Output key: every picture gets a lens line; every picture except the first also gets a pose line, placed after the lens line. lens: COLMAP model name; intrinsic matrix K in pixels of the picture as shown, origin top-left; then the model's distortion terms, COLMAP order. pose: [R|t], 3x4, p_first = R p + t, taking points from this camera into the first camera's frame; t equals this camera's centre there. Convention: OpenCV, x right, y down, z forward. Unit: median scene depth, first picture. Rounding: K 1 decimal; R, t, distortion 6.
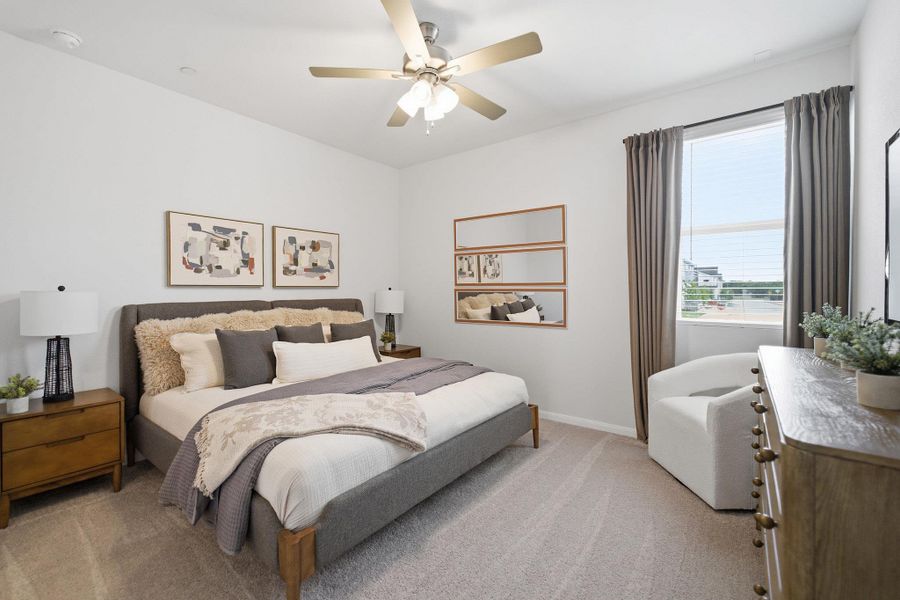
lens RADIAL K [[375.4, 0, 447.7], [0, 375.4, 294.0], [0, 0, 1]] dist [-0.002577, -0.000248]
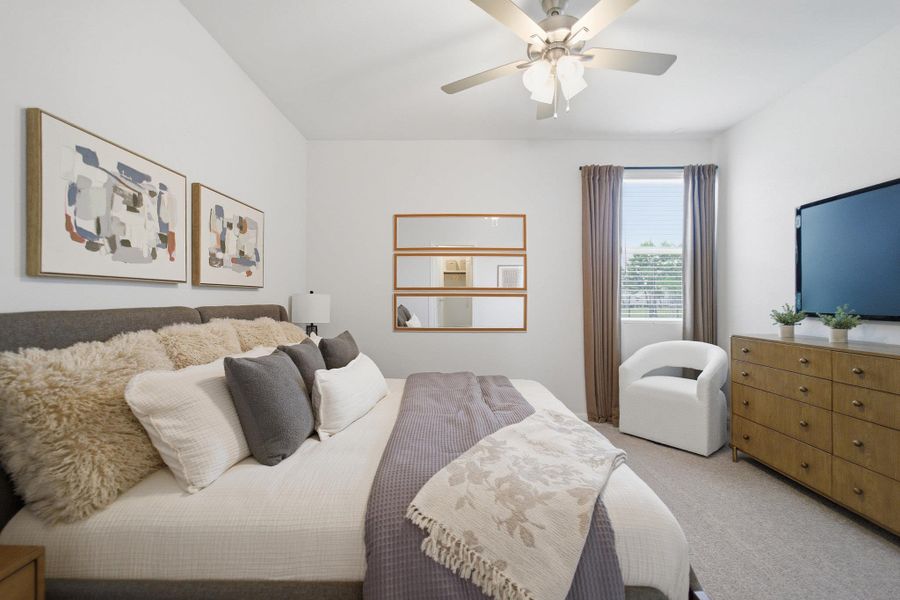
lens RADIAL K [[375.4, 0, 447.9], [0, 375.4, 302.0], [0, 0, 1]] dist [-0.002577, -0.000248]
pose [[0.802234, 0.001698, 0.597008, -0.549110], [0.000673, 0.999993, -0.003748, 0.012778], [-0.597010, 0.003409, 0.802227, 0.305130]]
